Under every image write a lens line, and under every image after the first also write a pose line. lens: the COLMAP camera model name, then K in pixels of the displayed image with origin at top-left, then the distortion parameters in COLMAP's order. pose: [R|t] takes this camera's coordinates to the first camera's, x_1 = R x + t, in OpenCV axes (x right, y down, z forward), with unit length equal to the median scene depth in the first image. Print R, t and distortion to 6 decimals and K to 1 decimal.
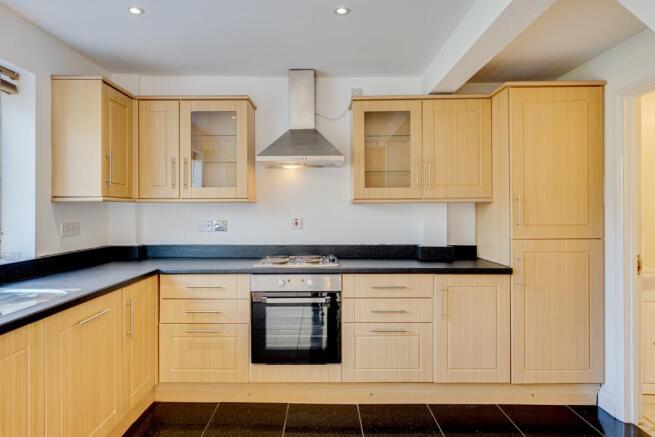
lens RADIAL K [[393.4, 0, 318.9], [0, 393.4, 211.2], [0, 0, 1]] dist [0.002128, -0.000170]
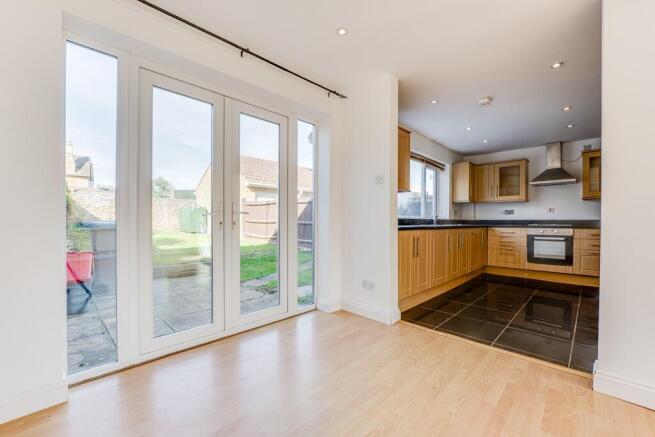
lens RADIAL K [[266.5, 0, 329.2], [0, 266.5, 221.0], [0, 0, 1]] dist [-0.019516, -0.000035]
pose [[0.711435, 0.006721, -0.702719, 0.112410], [-0.004627, 0.999977, 0.004880, 0.103601], [0.702736, -0.000221, 0.711450, -1.086001]]
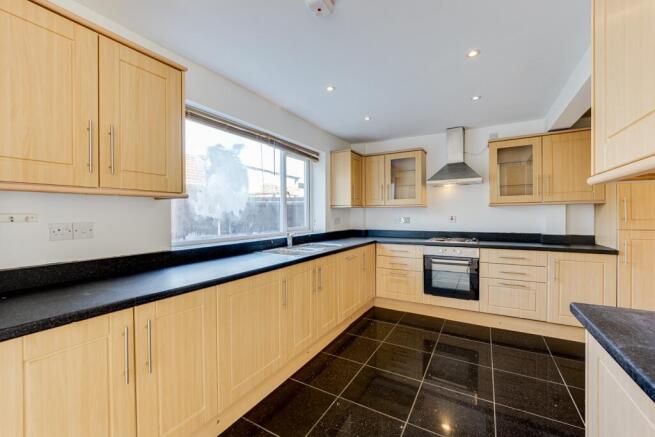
lens RADIAL K [[268.3, 0, 325.2], [0, 268.3, 217.3], [0, 0, 1]] dist [-0.018332, 0.000044]
pose [[0.863283, 0.000827, -0.504720, 0.058751], [0.004426, 0.999948, 0.009209, 0.013293], [0.504701, -0.010184, 0.863234, -0.296718]]
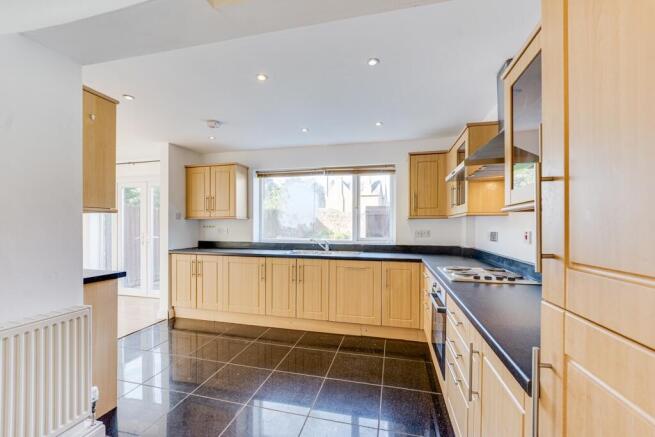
lens RADIAL K [[266.5, 0, 329.2], [0, 266.5, 221.0], [0, 0, 1]] dist [-0.019516, -0.000035]
pose [[-0.226631, -0.014704, -0.973870, 0.701140], [-0.001979, 0.999891, -0.014637, 0.005439], [0.973979, -0.001390, -0.226635, 0.809066]]
